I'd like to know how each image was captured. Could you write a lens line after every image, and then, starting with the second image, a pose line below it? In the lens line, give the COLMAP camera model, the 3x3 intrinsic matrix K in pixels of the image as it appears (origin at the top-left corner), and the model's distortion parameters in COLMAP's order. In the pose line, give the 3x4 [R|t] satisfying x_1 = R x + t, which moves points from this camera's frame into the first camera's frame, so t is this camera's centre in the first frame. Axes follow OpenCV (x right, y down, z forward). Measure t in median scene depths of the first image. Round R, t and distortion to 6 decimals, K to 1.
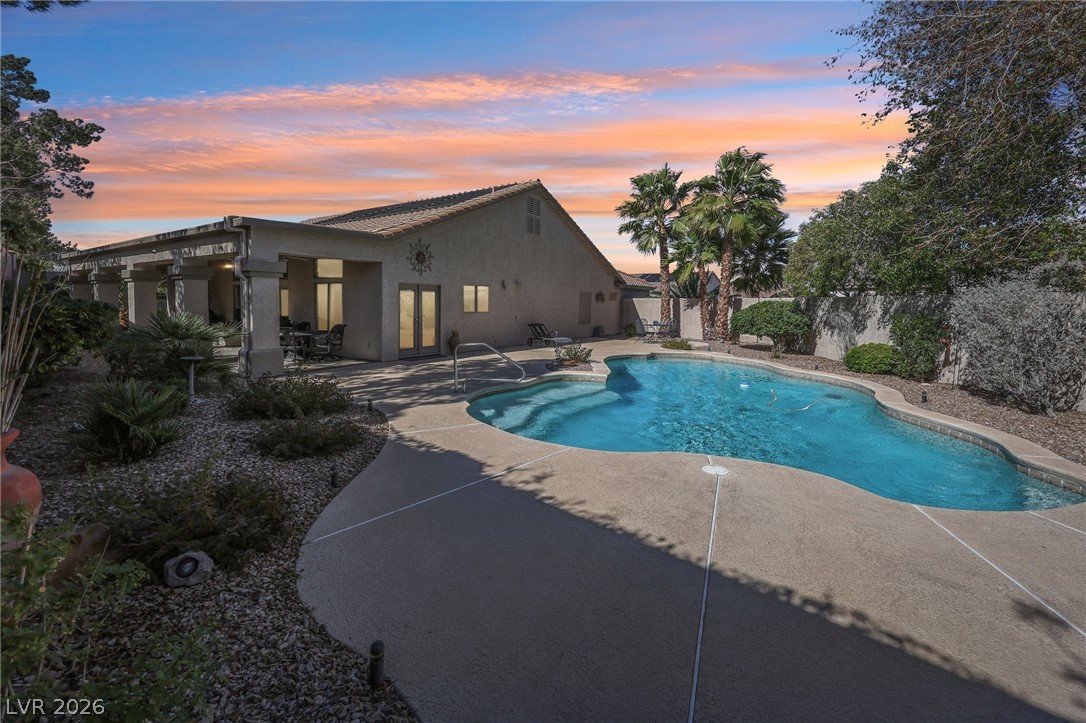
lens RADIAL K [[461.6, 0, 547.3], [0, 461.6, 323.6], [0, 0, 1]] dist [0.000558, -0.000086]
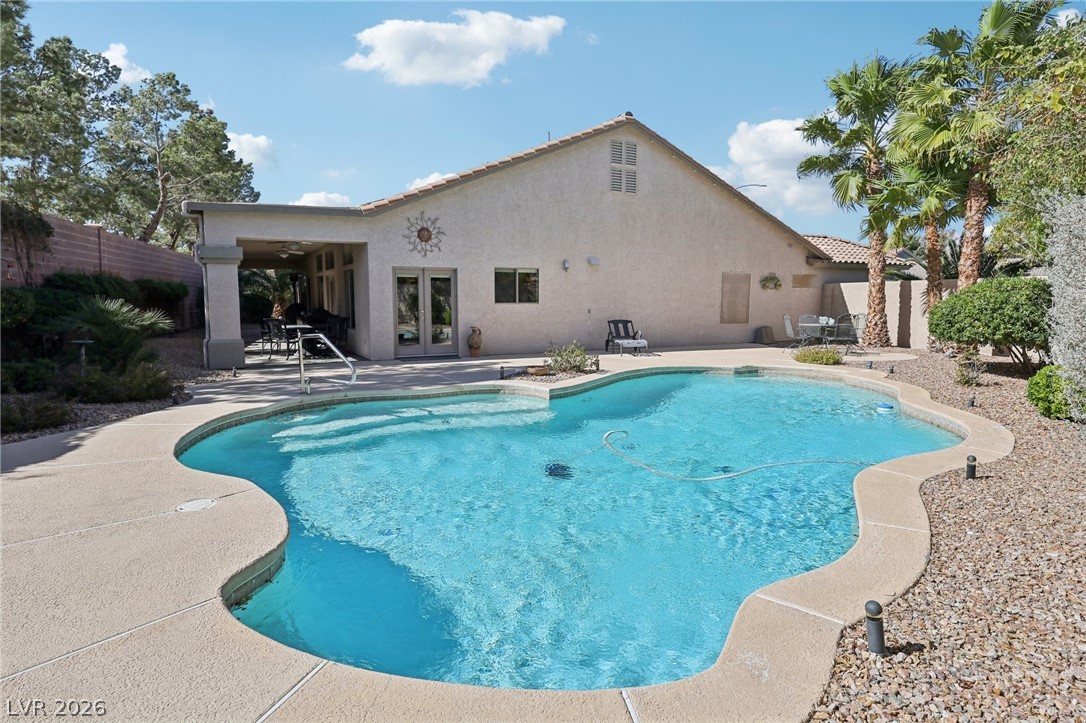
lens RADIAL K [[614.0, 0, 543.0], [0, 614.0, 361.5], [0, 0, 1]] dist [0.002312, 0.000811]
pose [[0.873885, 0.038212, -0.484628, 0.349187], [-0.011994, 0.998297, 0.057086, 0.012016], [0.485985, -0.044074, 0.872855, 0.119543]]
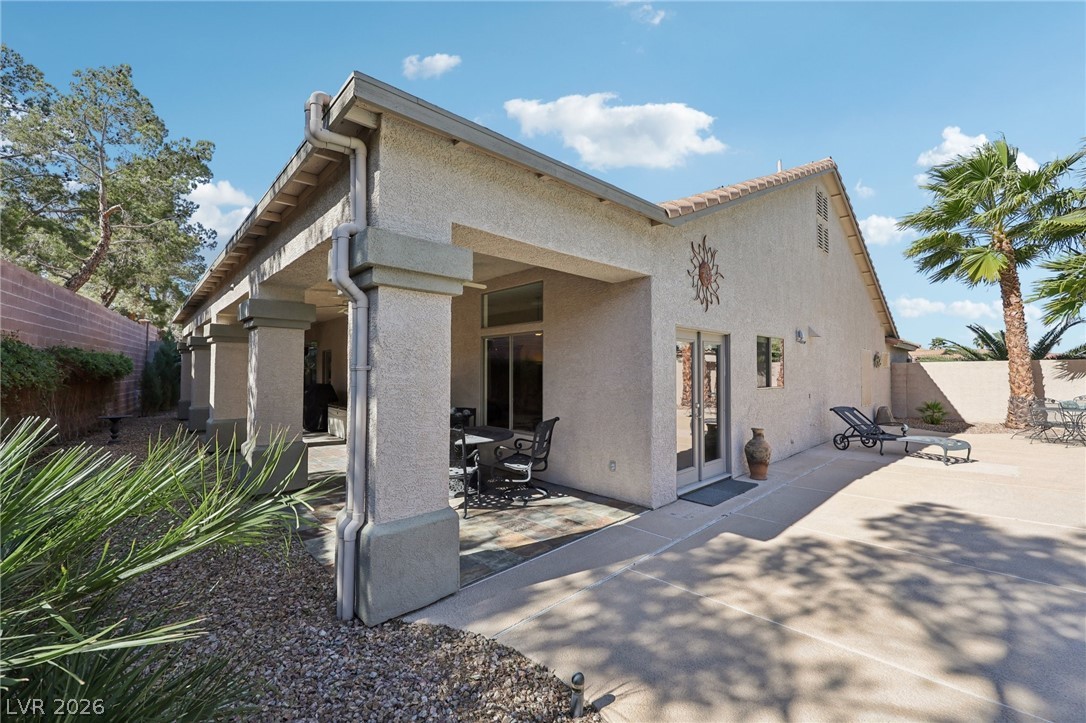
lens RADIAL K [[441.3, 0, 543.0], [0, 441.3, 361.5], [0, 0, 1]] dist [0.000251, 0.000005]
pose [[0.974252, -0.015991, -0.224894, -0.266852], [0.000011, 0.997485, -0.070877, -0.017588], [0.225462, 0.069049, 0.971802, 0.423366]]
